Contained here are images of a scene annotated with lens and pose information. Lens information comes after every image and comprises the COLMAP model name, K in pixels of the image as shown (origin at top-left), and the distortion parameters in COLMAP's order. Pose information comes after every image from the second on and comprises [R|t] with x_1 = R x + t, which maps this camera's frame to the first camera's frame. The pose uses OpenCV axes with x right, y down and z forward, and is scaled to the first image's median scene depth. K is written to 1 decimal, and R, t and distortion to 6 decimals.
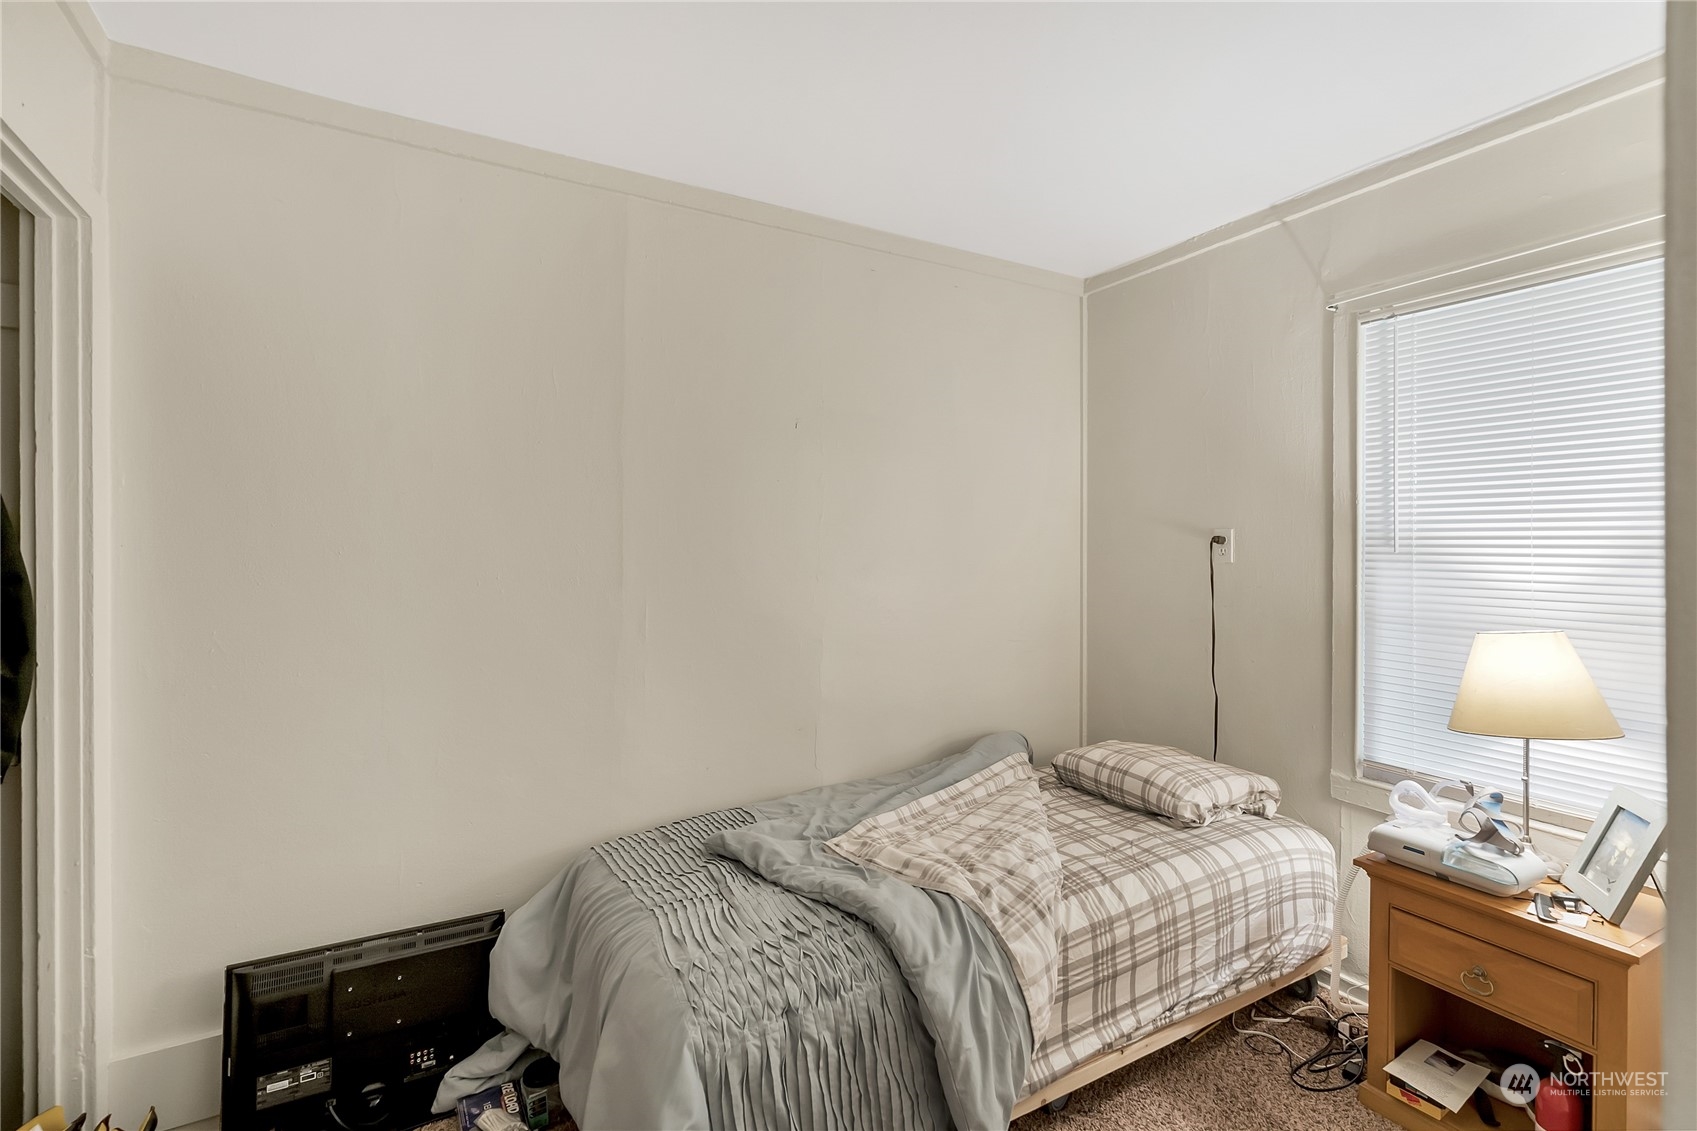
lens RADIAL K [[779.3, 0, 849.2], [0, 779.3, 556.5], [0, 0, 1]] dist [0.002128, 0.000073]
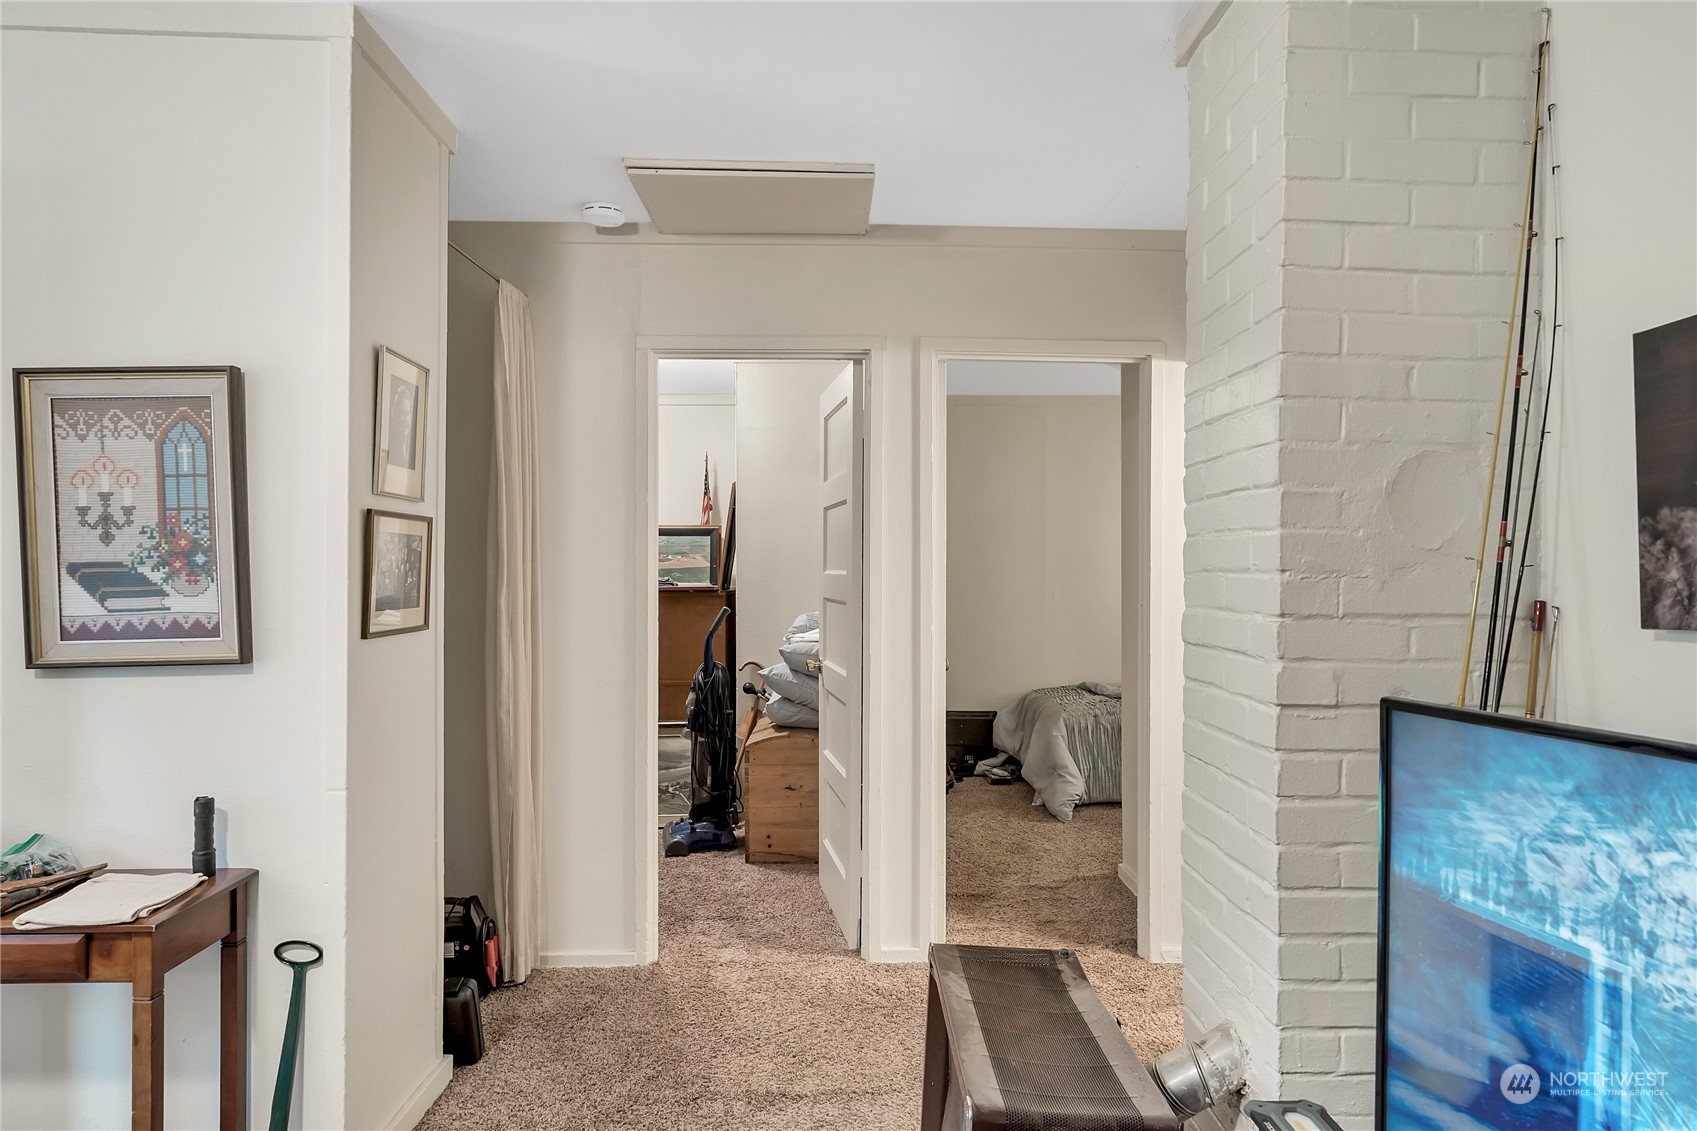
lens RADIAL K [[967.5, 0, 849.7], [0, 967.5, 568.4], [0, 0, 1]] dist [0.000544, 0.000011]
pose [[0.879724, -0.000799, -0.475483, 0.670546], [0.000053, 0.999999, -0.001582, 0.009424], [0.475484, 0.001366, 0.879723, -2.132792]]
